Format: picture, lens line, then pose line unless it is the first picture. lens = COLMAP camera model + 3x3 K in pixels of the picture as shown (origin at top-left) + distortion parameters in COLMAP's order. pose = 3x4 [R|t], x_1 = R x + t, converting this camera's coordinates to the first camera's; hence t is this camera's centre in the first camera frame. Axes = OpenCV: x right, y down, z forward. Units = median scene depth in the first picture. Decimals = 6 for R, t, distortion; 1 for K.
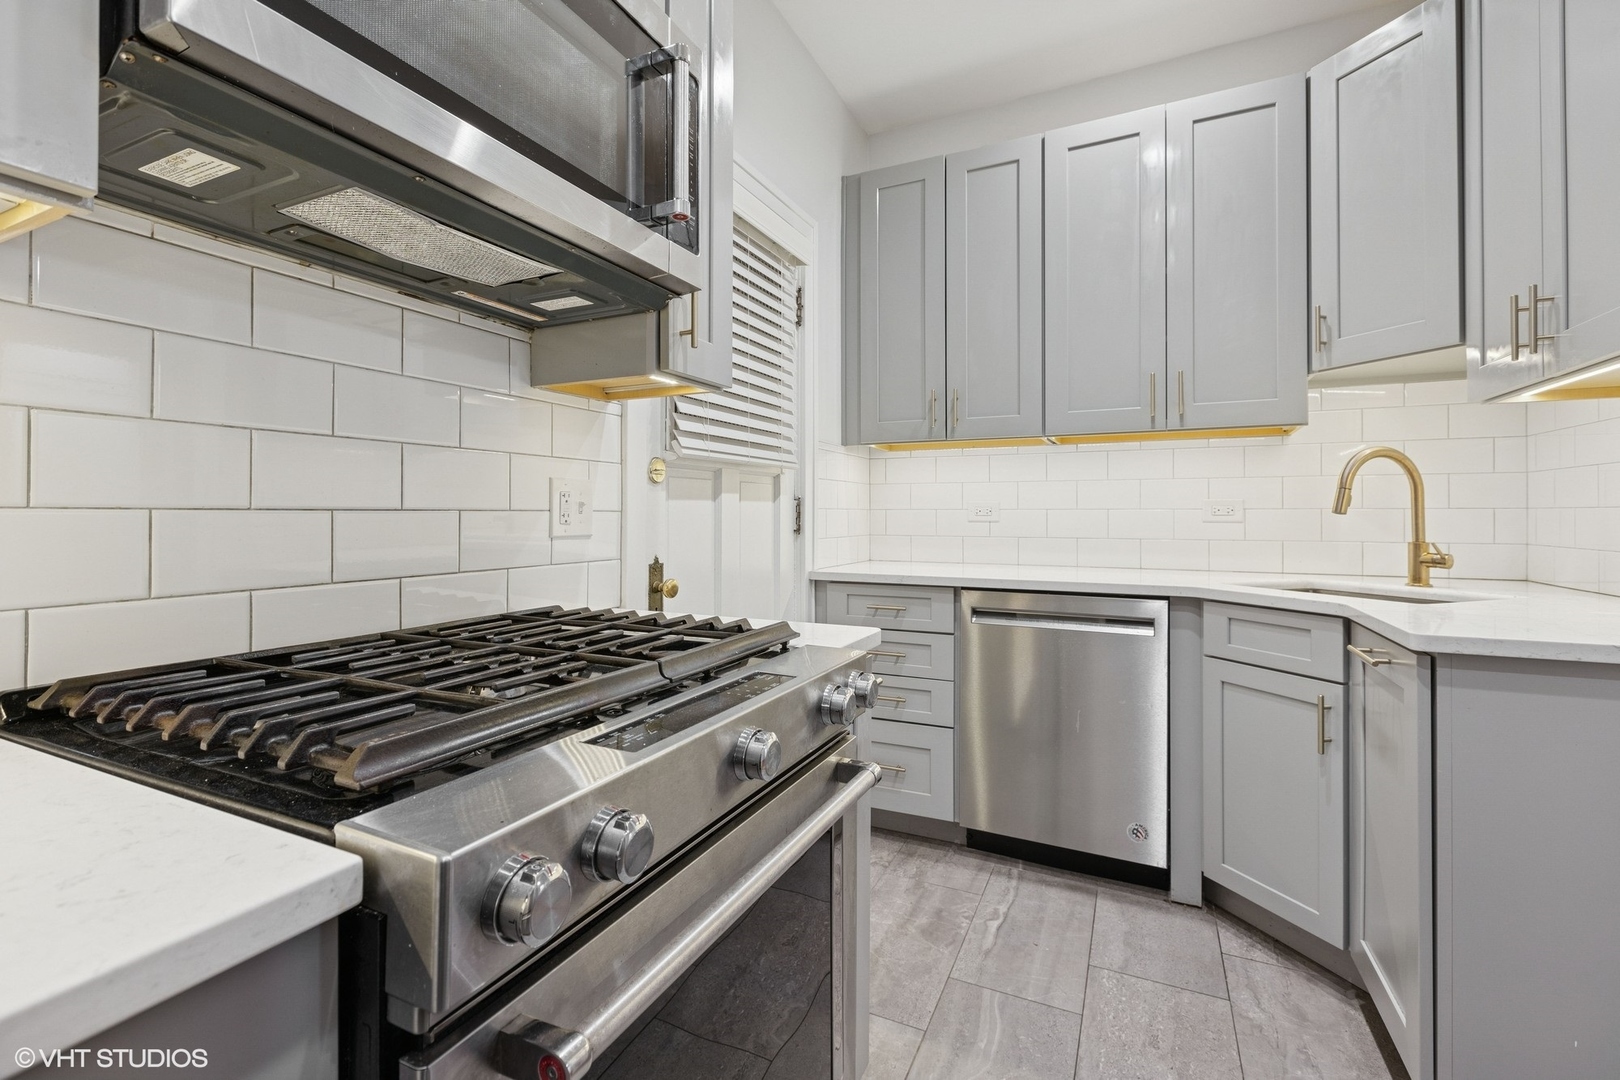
lens RADIAL K [[718.8, 0, 795.8], [0, 718.8, 507.6], [0, 0, 1]] dist [-0.000854, -0.000275]
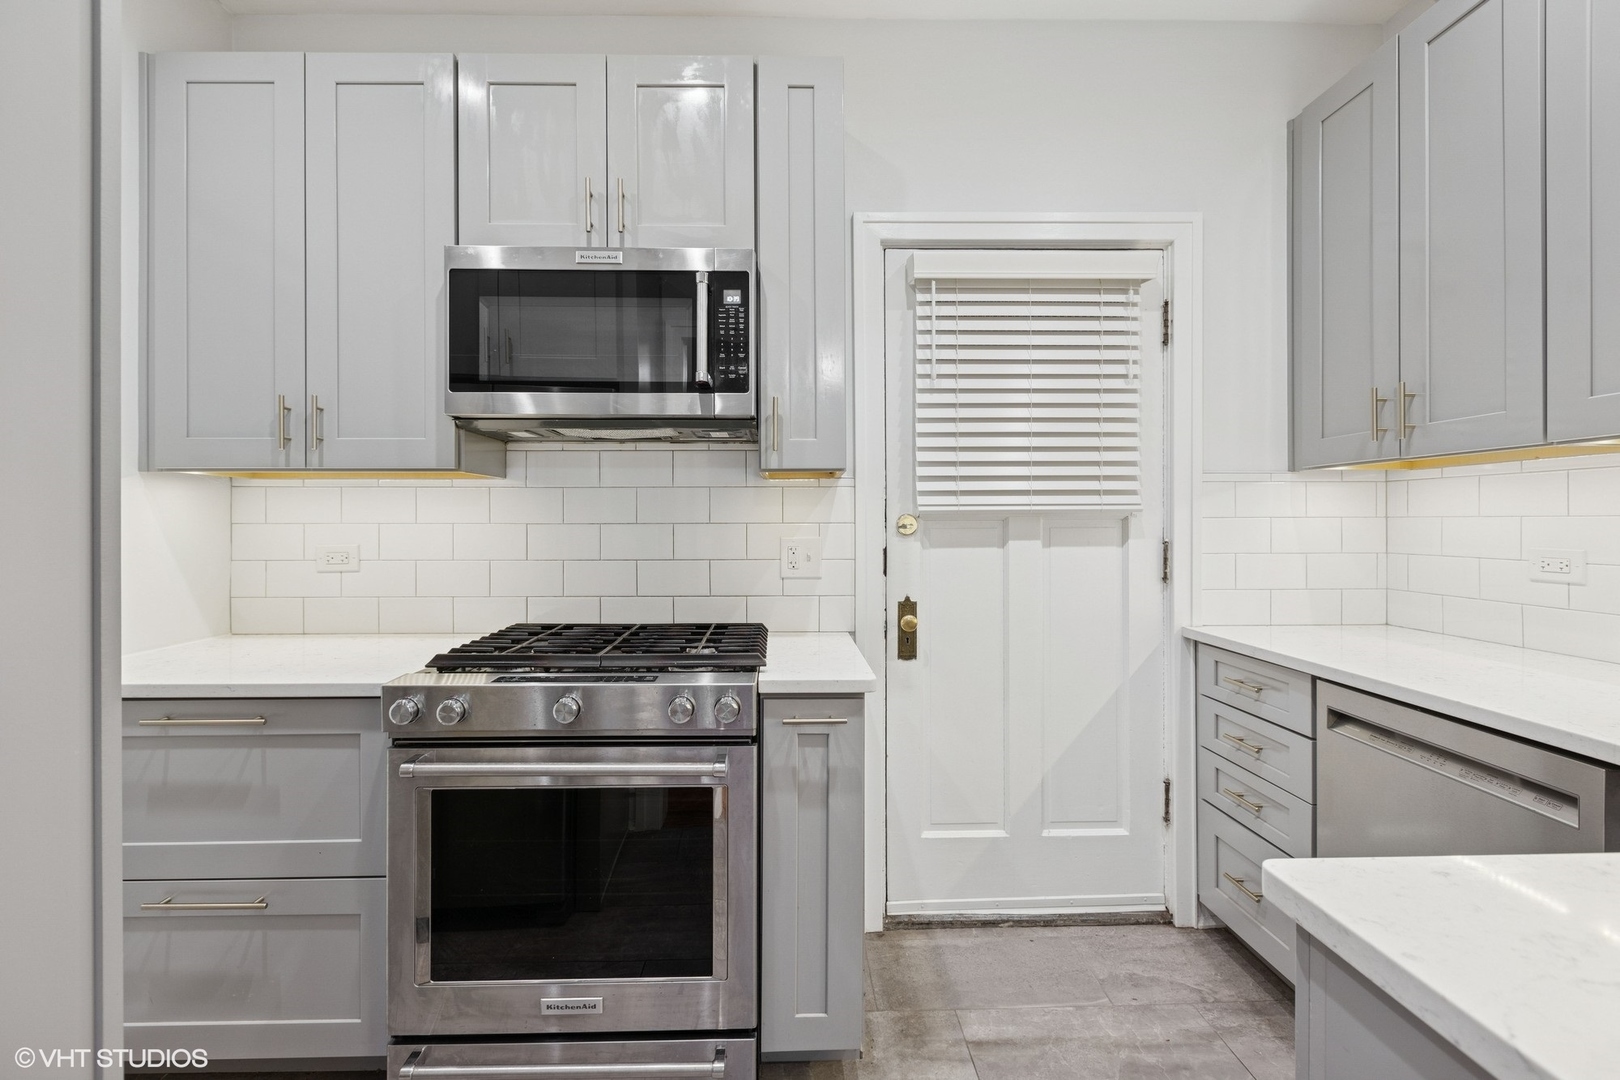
lens RADIAL K [[718.8, 0, 801.0], [0, 718.8, 518.4], [0, 0, 1]] dist [-0.000854, -0.000275]
pose [[0.458257, -0.007174, -0.888791, 0.669844], [0.011273, 0.999934, -0.002259, -0.051676], [0.888748, -0.008984, 0.458308, 0.237271]]
